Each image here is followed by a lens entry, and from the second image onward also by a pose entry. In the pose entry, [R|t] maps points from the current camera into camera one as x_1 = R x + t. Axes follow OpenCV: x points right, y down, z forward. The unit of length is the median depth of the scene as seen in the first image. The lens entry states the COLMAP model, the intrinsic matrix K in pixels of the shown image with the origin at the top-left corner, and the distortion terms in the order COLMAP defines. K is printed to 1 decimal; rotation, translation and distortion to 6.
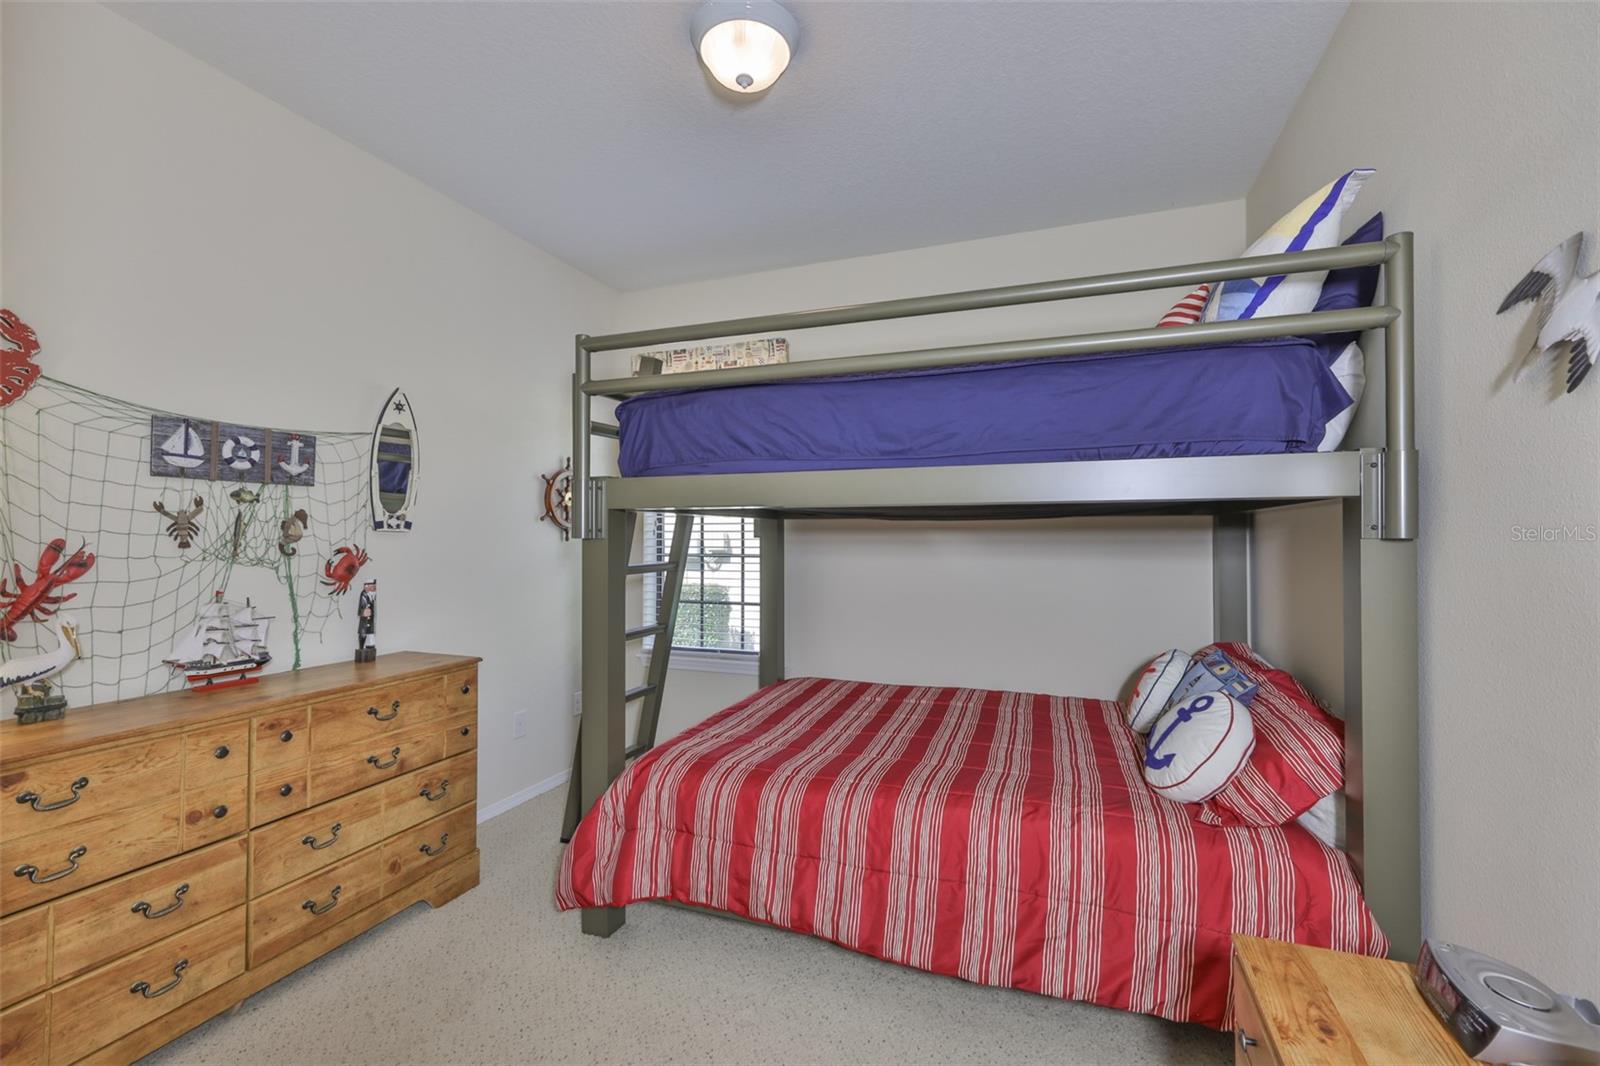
lens RADIAL K [[674.8, 0, 813.6], [0, 674.8, 539.3], [0, 0, 1]] dist [-0.006242, 0.001172]
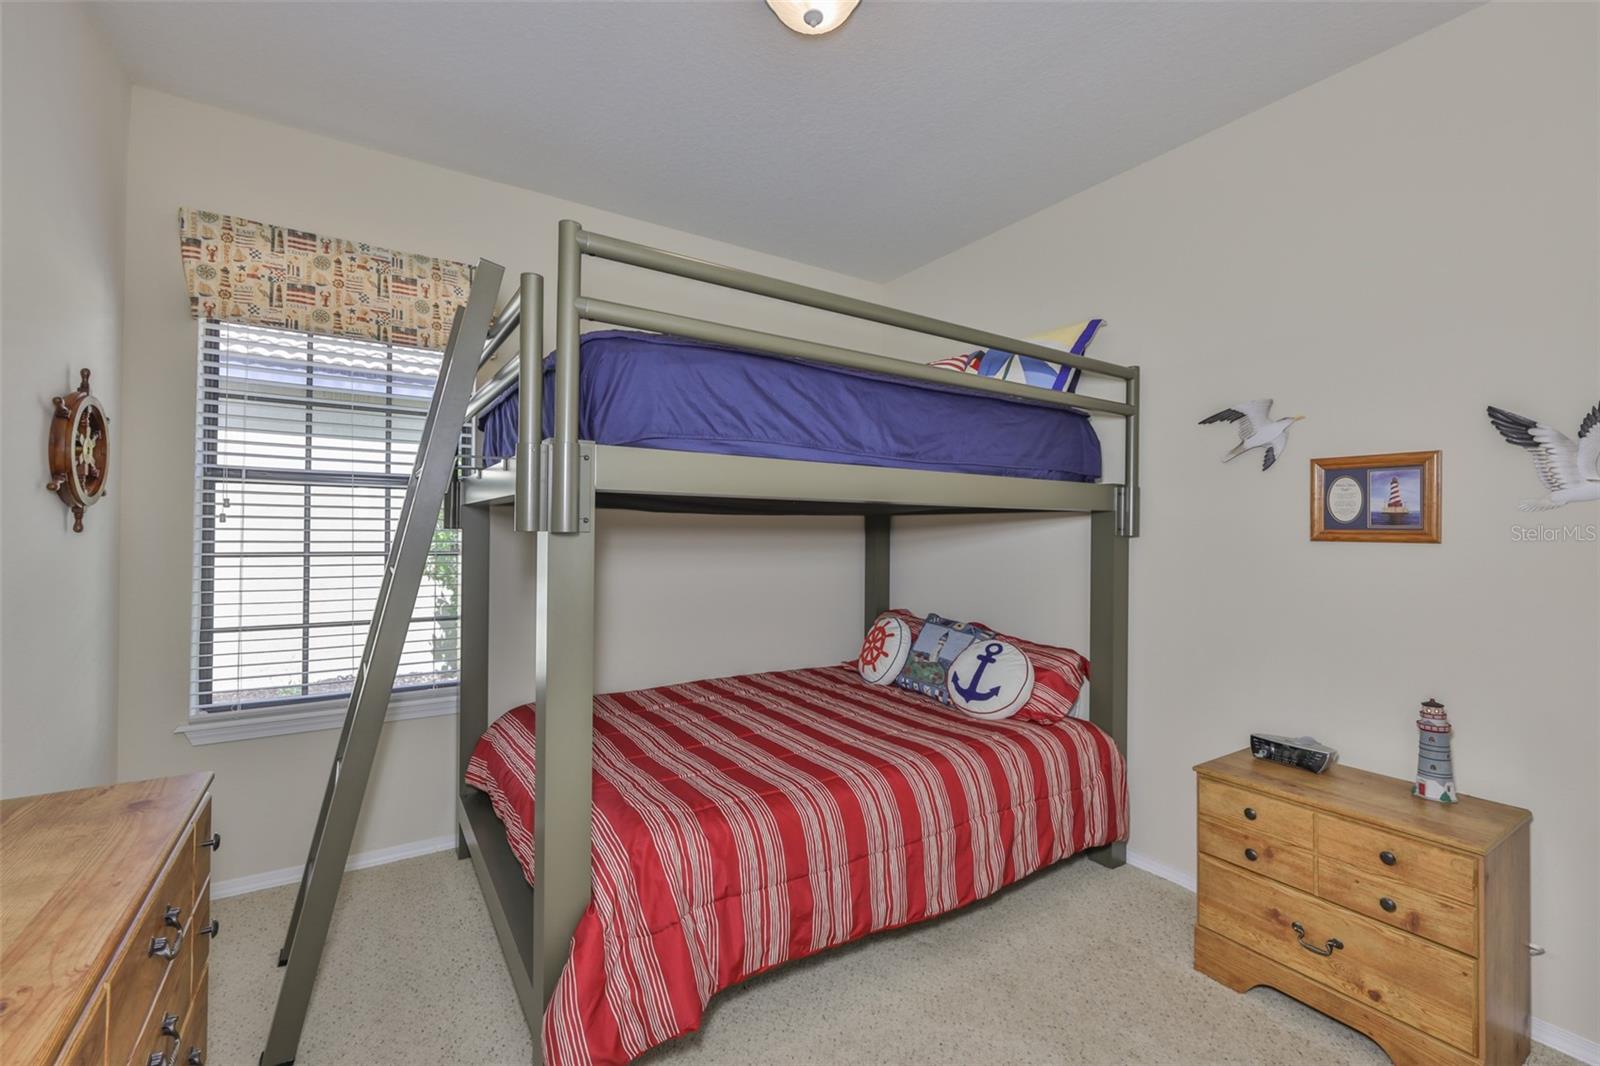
lens RADIAL K [[674.8, 0, 814.7], [0, 674.8, 531.5], [0, 0, 1]] dist [-0.006242, 0.001172]
pose [[0.592560, 0.007281, 0.805493, -0.829253], [-0.005733, 0.999972, -0.004822, 0.000849], [-0.805506, -0.001760, 0.592585, 0.470630]]
